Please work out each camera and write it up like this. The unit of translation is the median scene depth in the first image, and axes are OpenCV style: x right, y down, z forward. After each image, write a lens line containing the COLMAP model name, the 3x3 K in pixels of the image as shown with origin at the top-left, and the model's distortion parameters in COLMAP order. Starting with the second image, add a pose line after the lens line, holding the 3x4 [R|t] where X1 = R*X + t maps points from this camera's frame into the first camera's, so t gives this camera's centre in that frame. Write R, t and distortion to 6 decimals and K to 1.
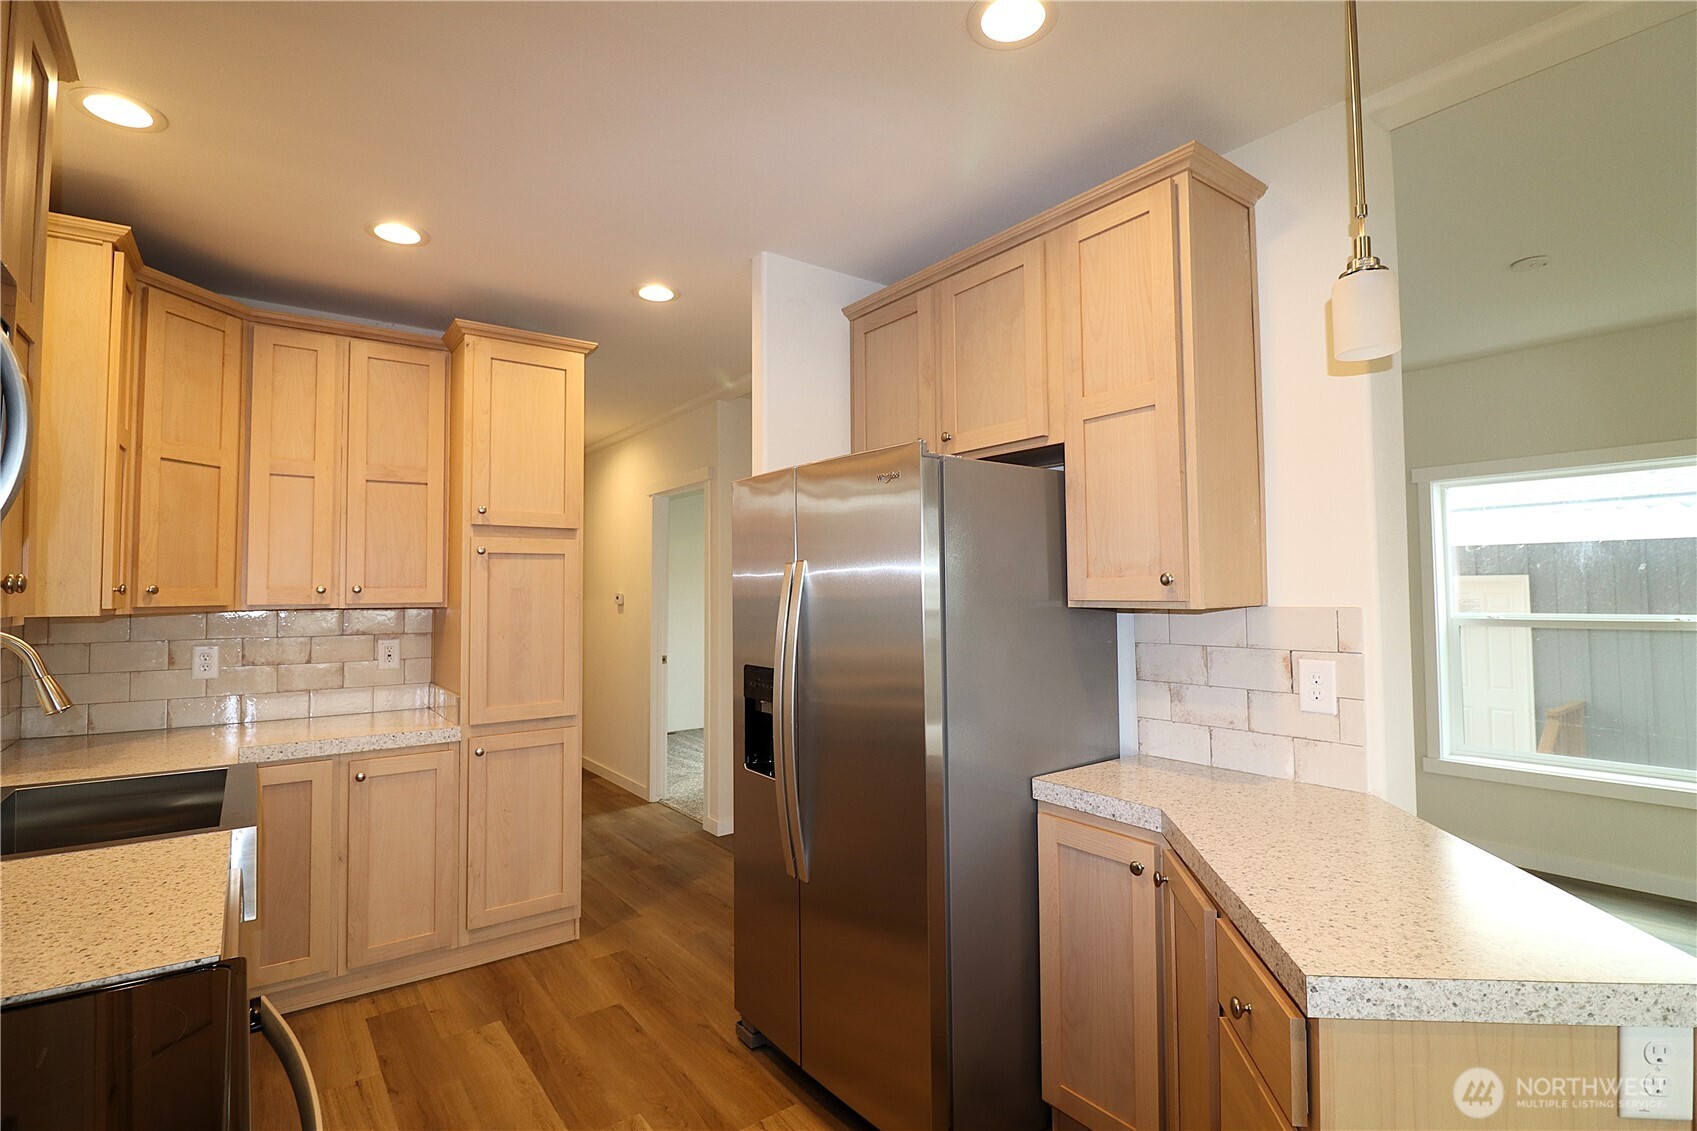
lens RADIAL K [[784.9, 0, 848.5], [0, 784.9, 565.5], [0, 0, 1]] dist [-0.024211, -0.001168]
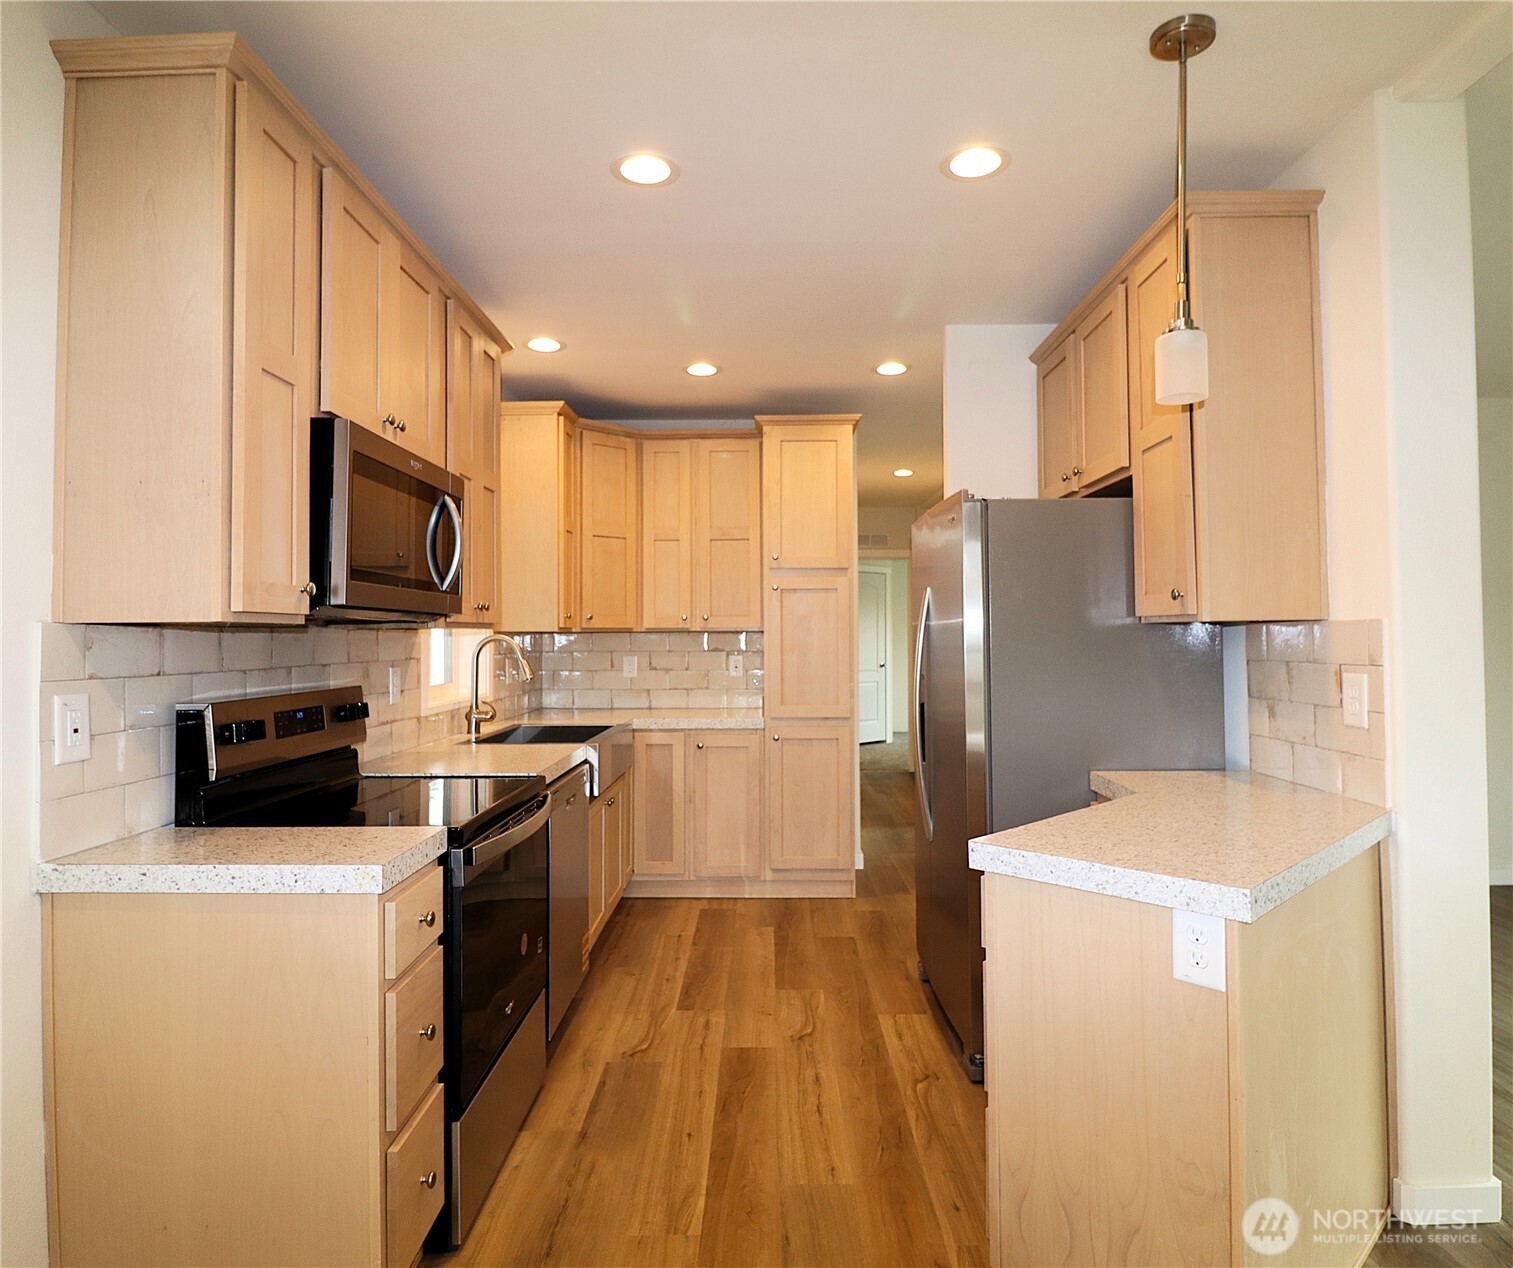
lens RADIAL K [[879.6, 0, 756.5], [0, 879.6, 634.0], [0, 0, 1]] dist [0.001527, -0.052633]
pose [[0.788669, 0.003590, -0.614807, 0.505129], [0.017625, 0.999440, 0.028444, 0.020000], [0.614565, -0.033269, 0.788164, -0.245969]]
